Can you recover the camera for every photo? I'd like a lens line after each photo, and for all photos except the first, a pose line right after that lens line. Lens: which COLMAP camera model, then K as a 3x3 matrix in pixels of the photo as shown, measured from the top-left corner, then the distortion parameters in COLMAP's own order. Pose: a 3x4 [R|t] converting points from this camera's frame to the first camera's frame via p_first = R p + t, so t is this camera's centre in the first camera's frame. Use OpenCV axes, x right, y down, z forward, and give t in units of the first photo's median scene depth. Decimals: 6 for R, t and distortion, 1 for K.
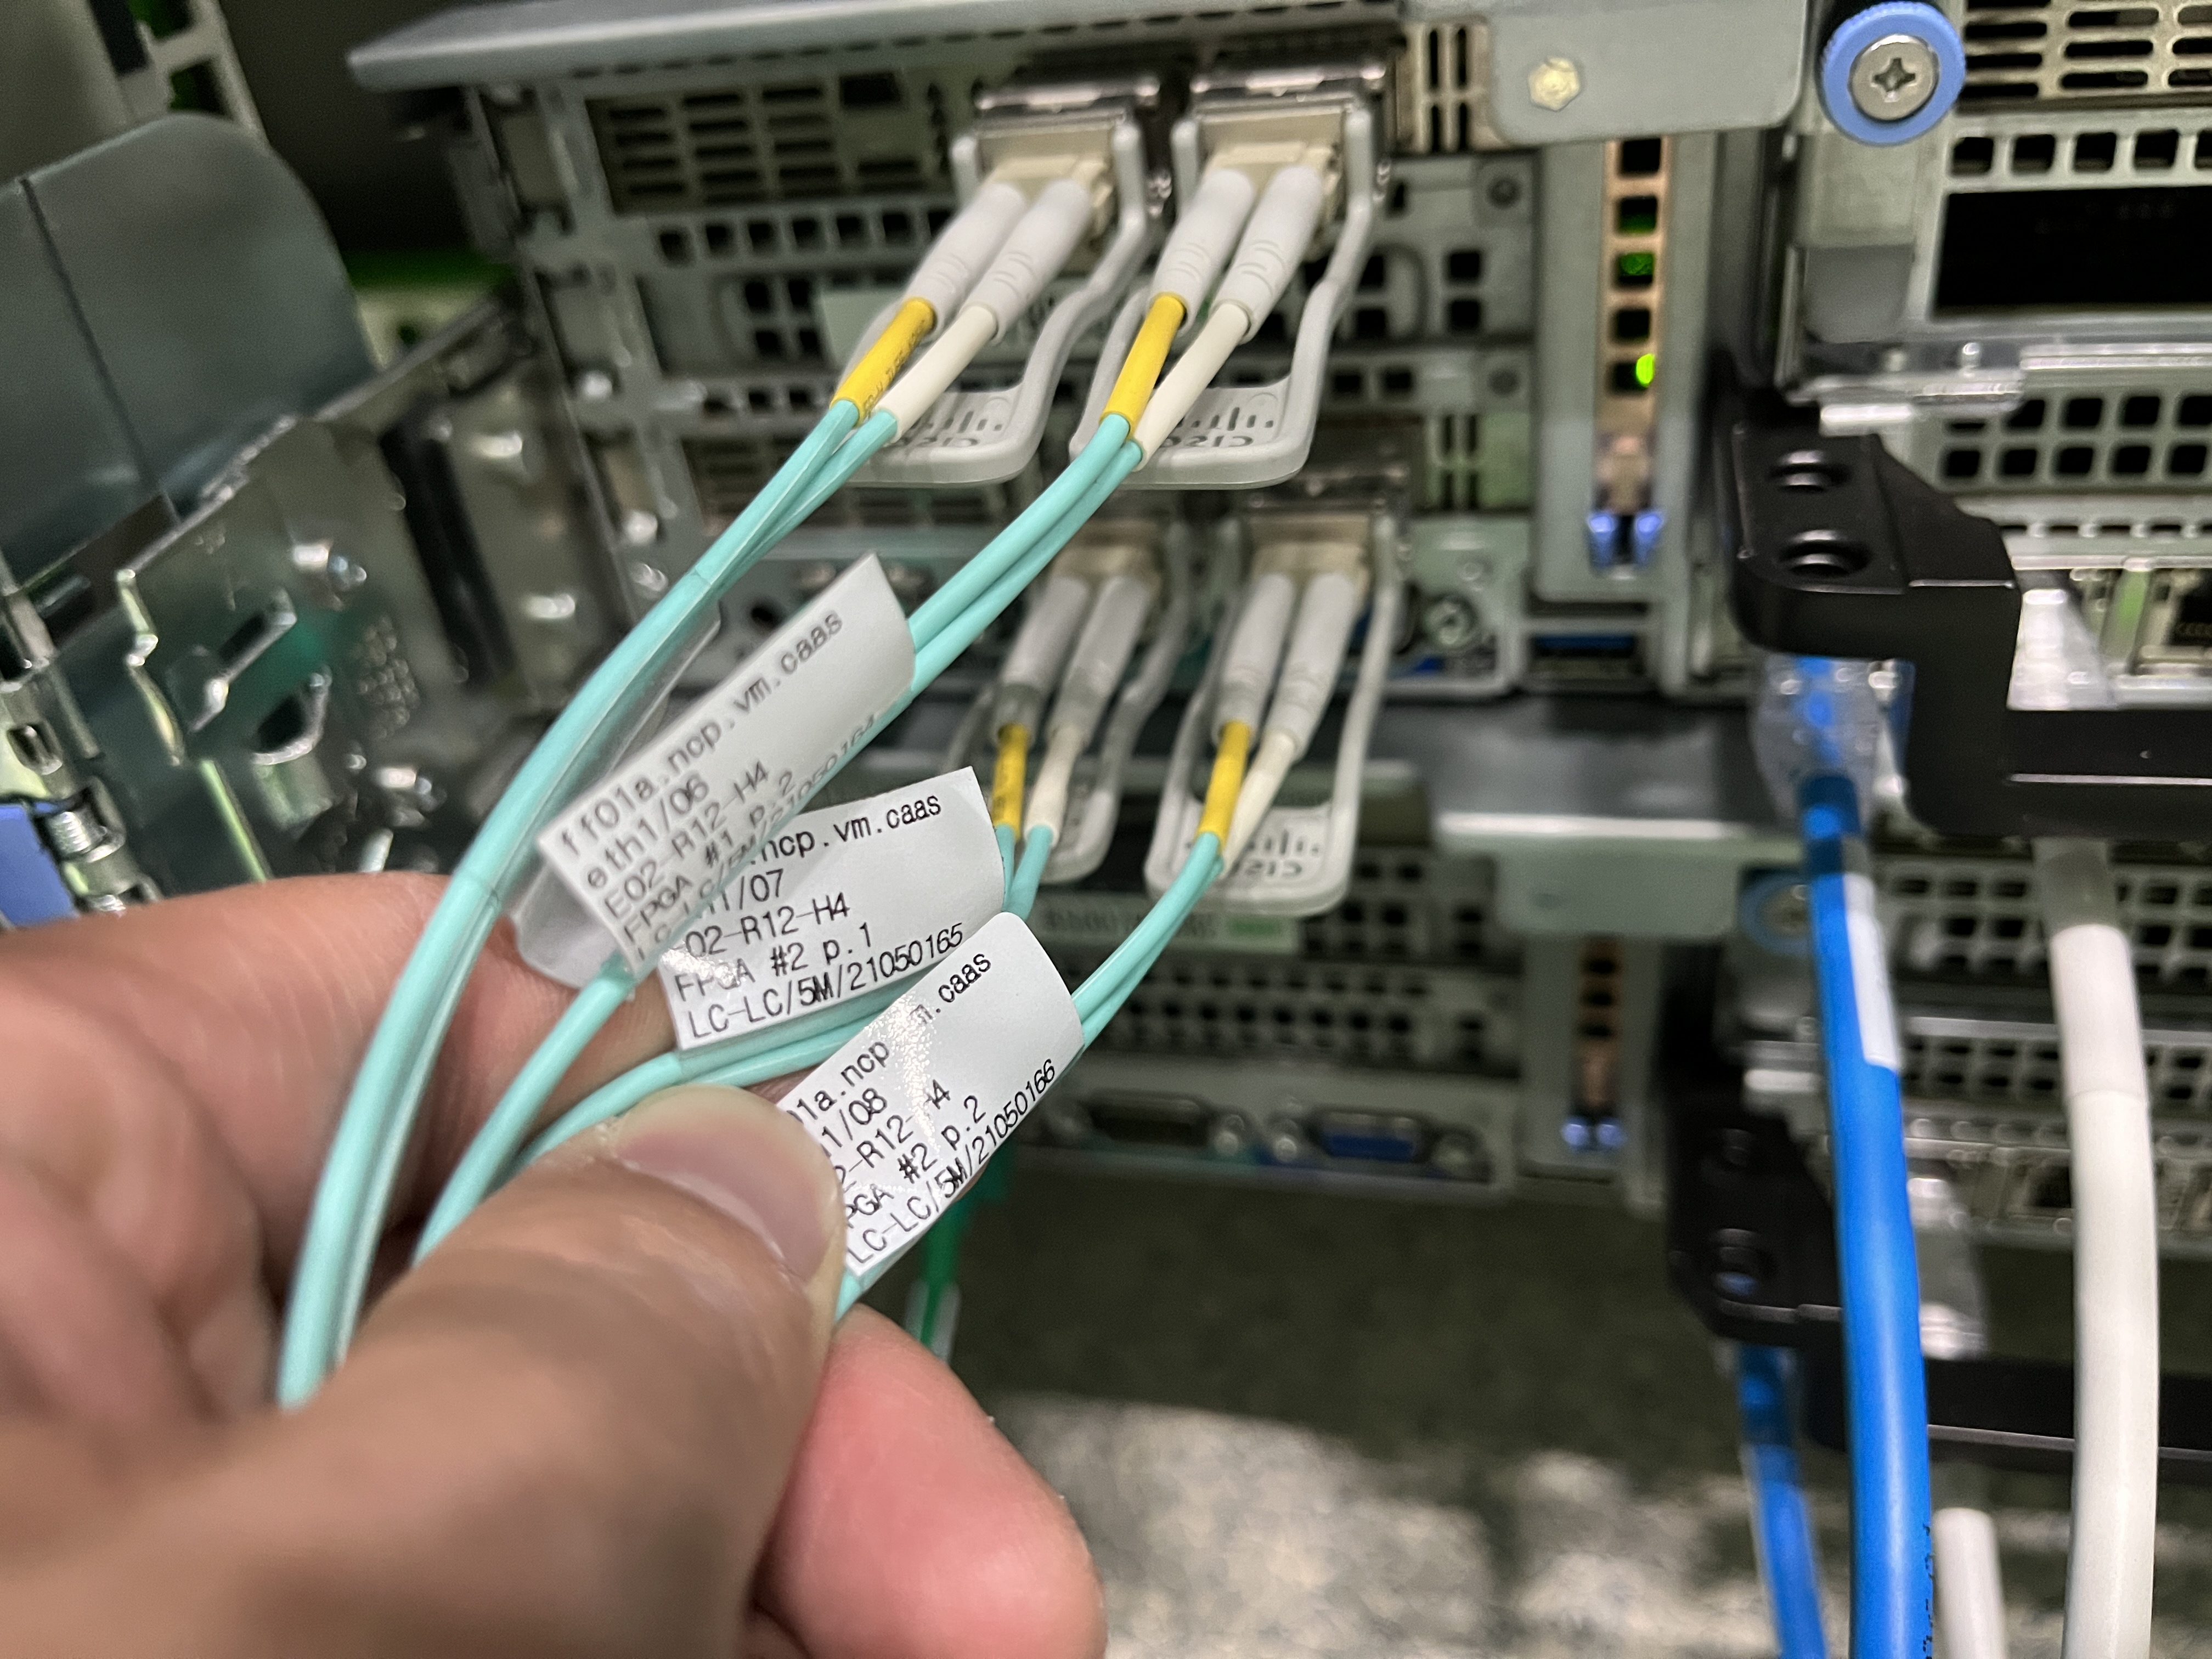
lens RADIAL K [[1781.6, 0, 1106.0], [0, 1781.6, 829.5], [0, 0, 1]] dist [0.007028, -0.065238]
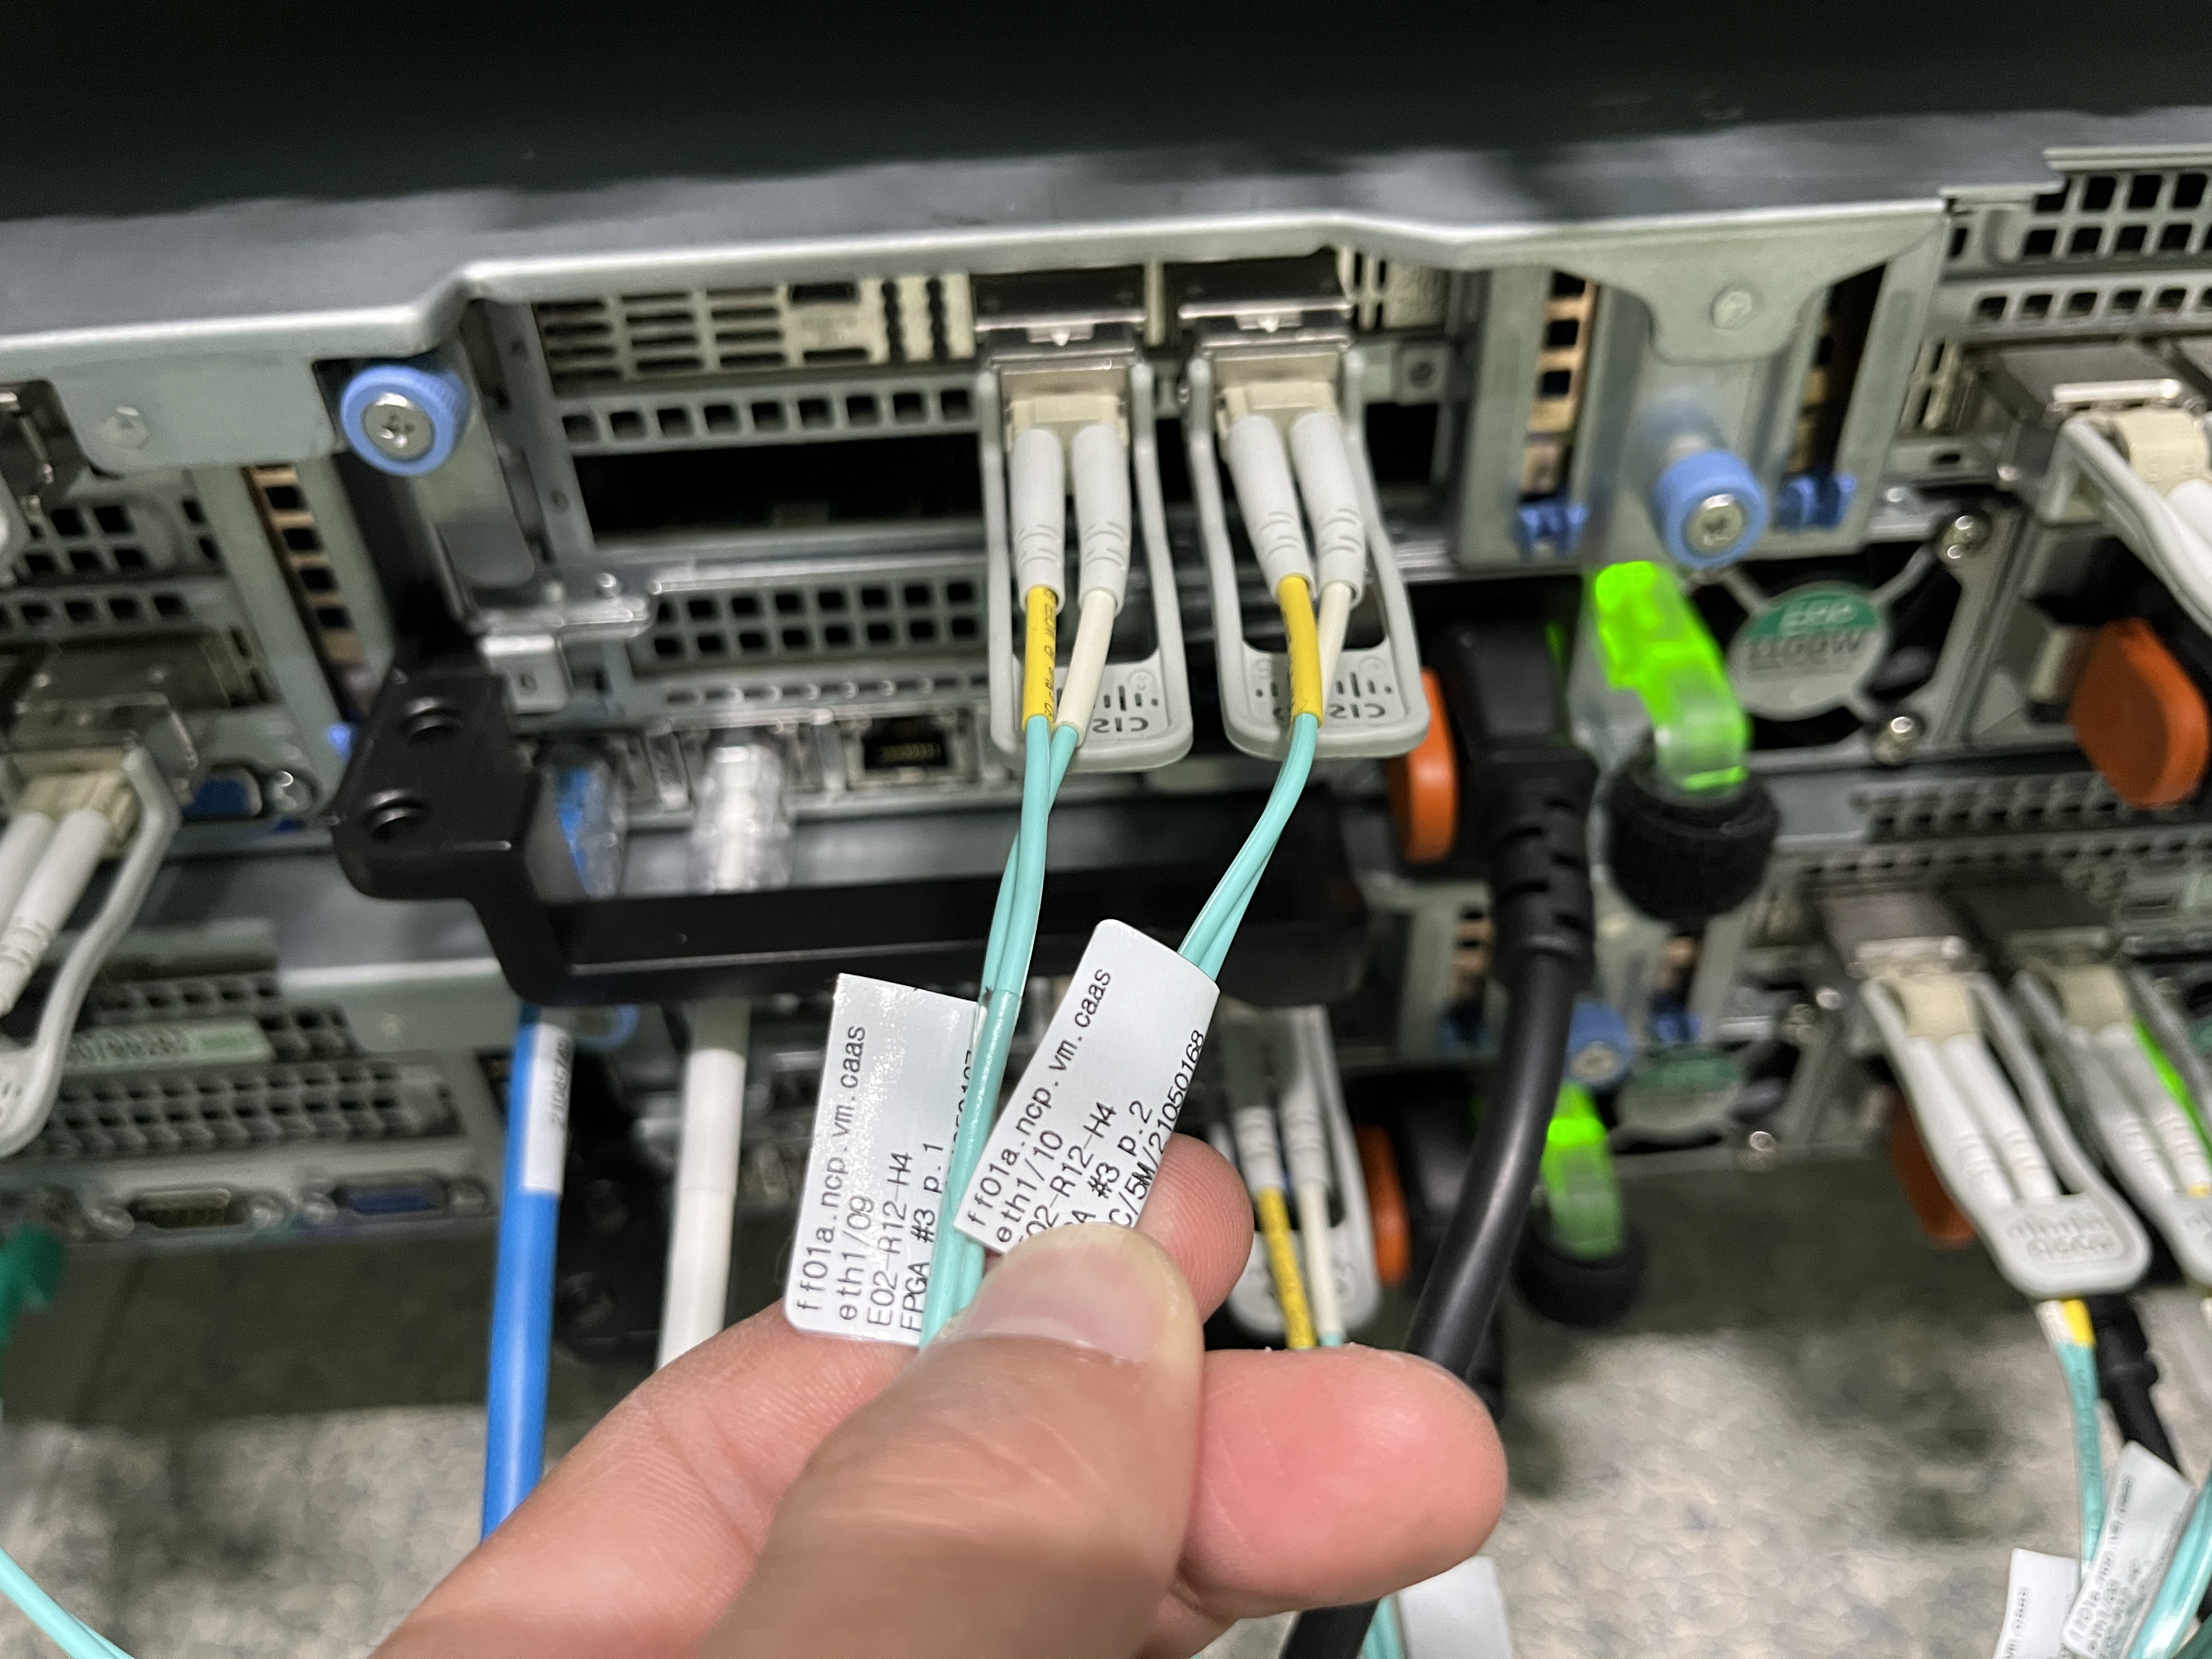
lens RADIAL K [[1781.6, 0, 1106.0], [0, 1781.6, 829.5], [0, 0, 1]] dist [0.007028, -0.065238]
pose [[0.959117, -0.112266, 0.259791, 0.440886], [0.090064, 0.991310, 0.095882, -0.172697], [-0.268297, -0.068564, 0.960893, -0.259456]]
